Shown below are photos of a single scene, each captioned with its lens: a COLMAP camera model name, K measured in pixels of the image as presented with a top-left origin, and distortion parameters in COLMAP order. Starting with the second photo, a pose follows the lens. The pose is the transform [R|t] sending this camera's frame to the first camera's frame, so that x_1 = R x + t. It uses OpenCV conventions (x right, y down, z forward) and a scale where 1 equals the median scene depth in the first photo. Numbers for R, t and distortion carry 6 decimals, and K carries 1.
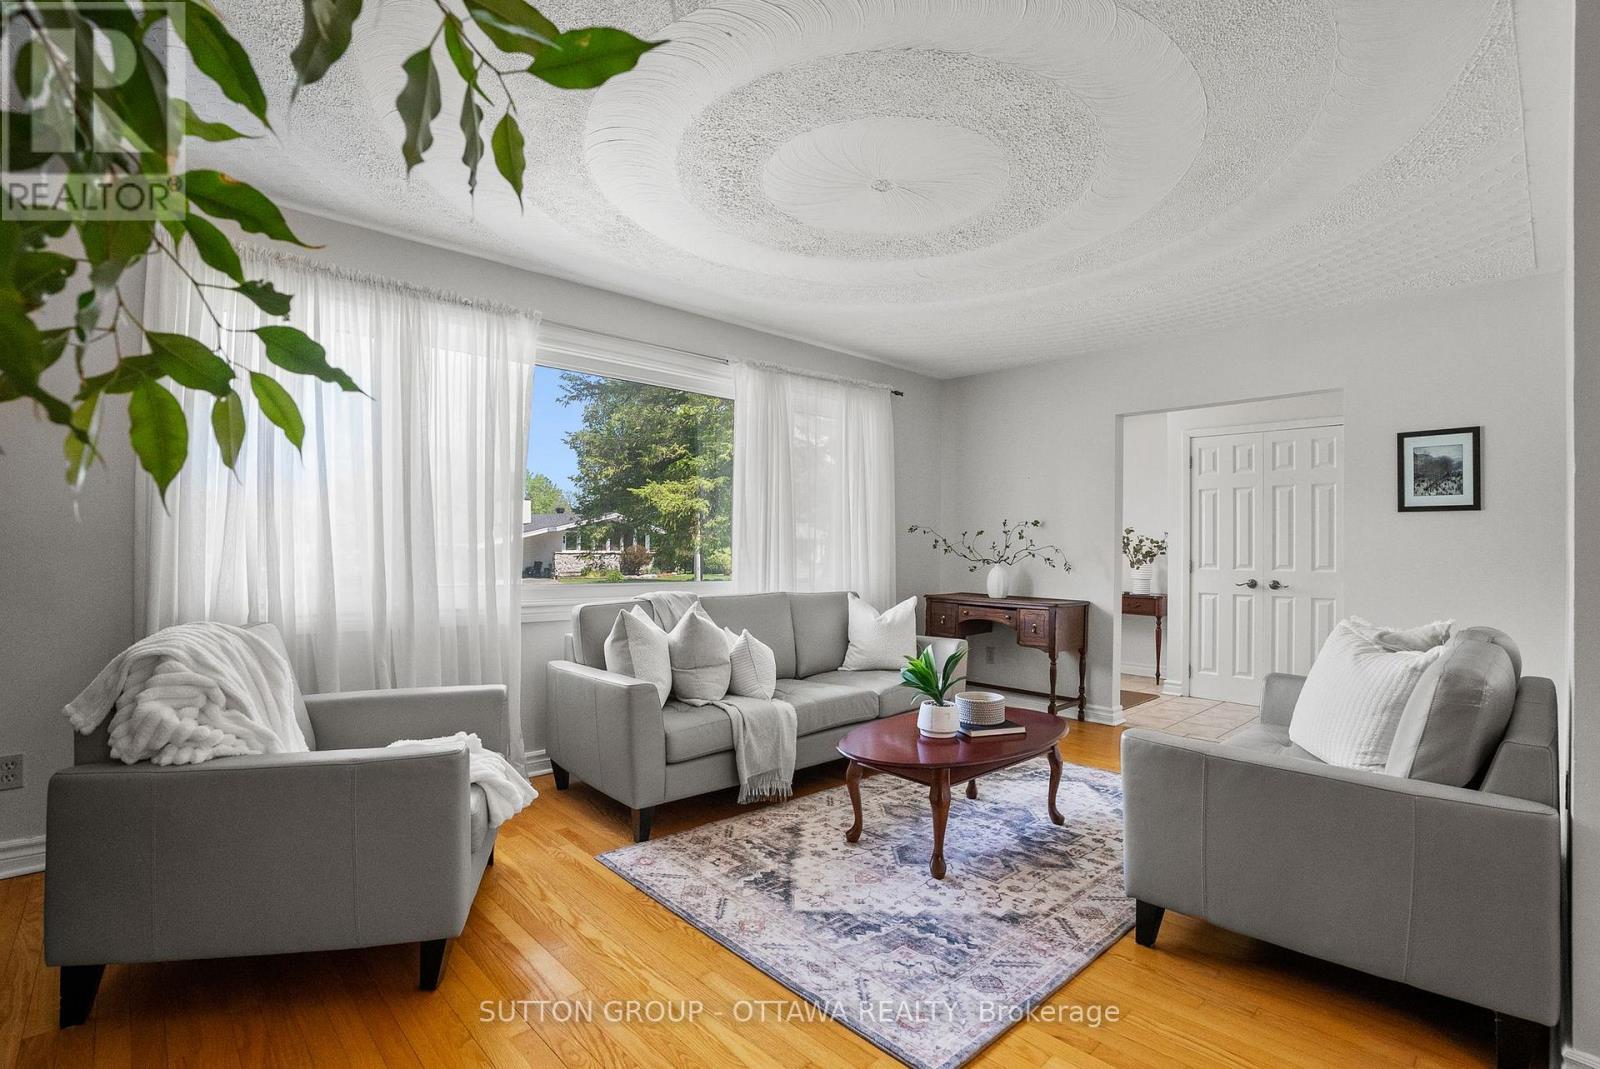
lens RADIAL K [[748.7, 0, 800.0], [0, 748.7, 534.5], [0, 0, 1]] dist [-0.047892, 0.000467]
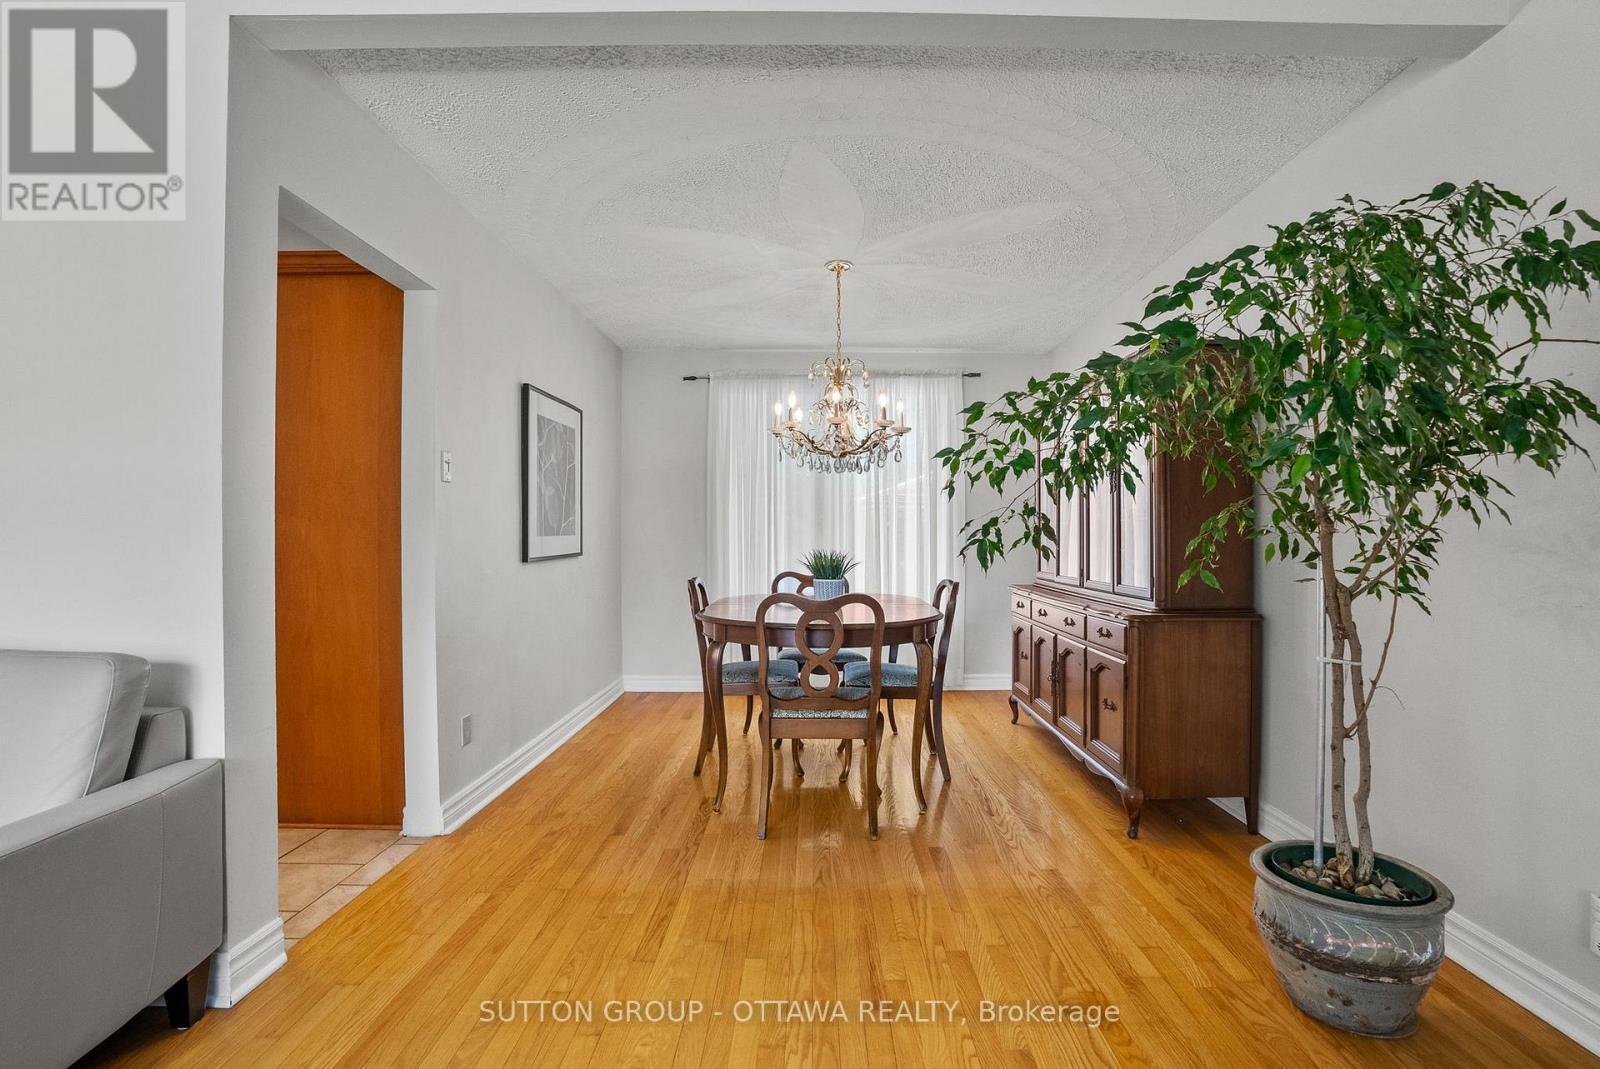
lens RADIAL K [[729.1, 0, 807.1], [0, 729.1, 542.8], [0, 0, 1]] dist [-0.047913, 0.014993]
pose [[-0.732541, -0.012988, 0.680599, -0.195122], [-0.019416, 0.999810, -0.001819, 0.017943], [-0.680446, -0.014547, -0.732654, 0.620893]]
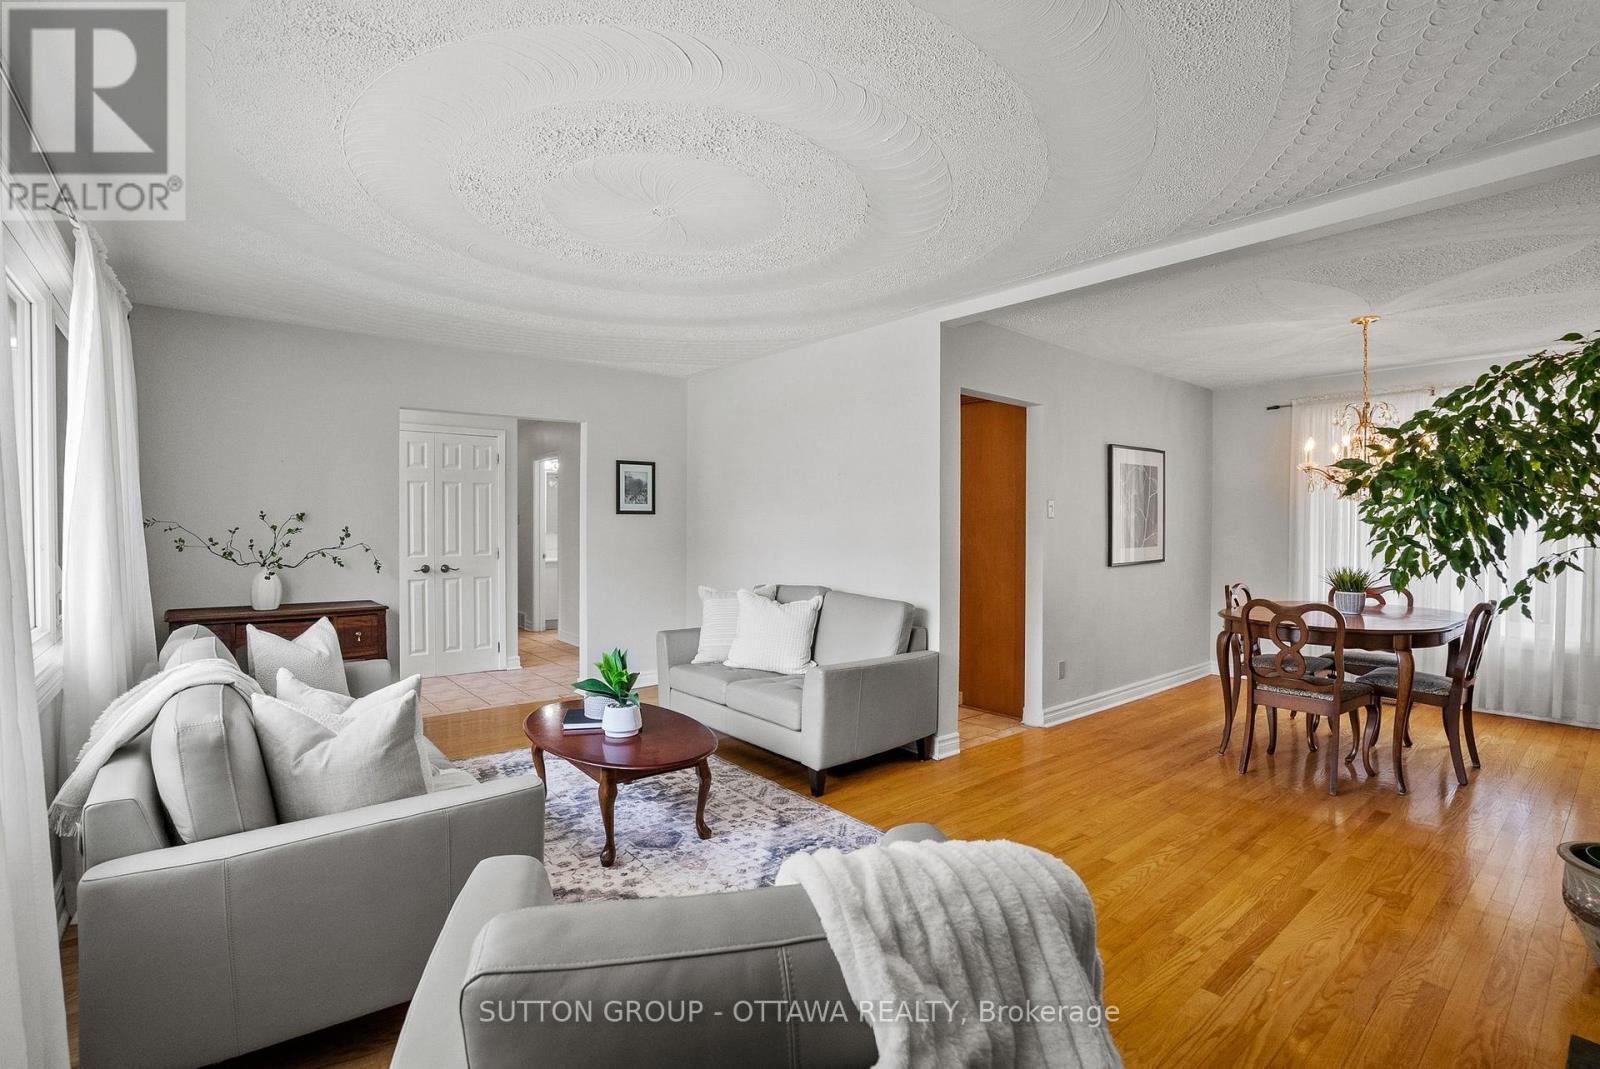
lens RADIAL K [[748.7, 0, 800.0], [0, 748.7, 534.5], [0, 0, 1]] dist [-0.047892, 0.000467]
pose [[0.061572, -0.024673, 0.997798, -0.862606], [-0.022126, 0.999415, 0.026079, -0.048739], [-0.997857, -0.023683, 0.060990, 0.698334]]
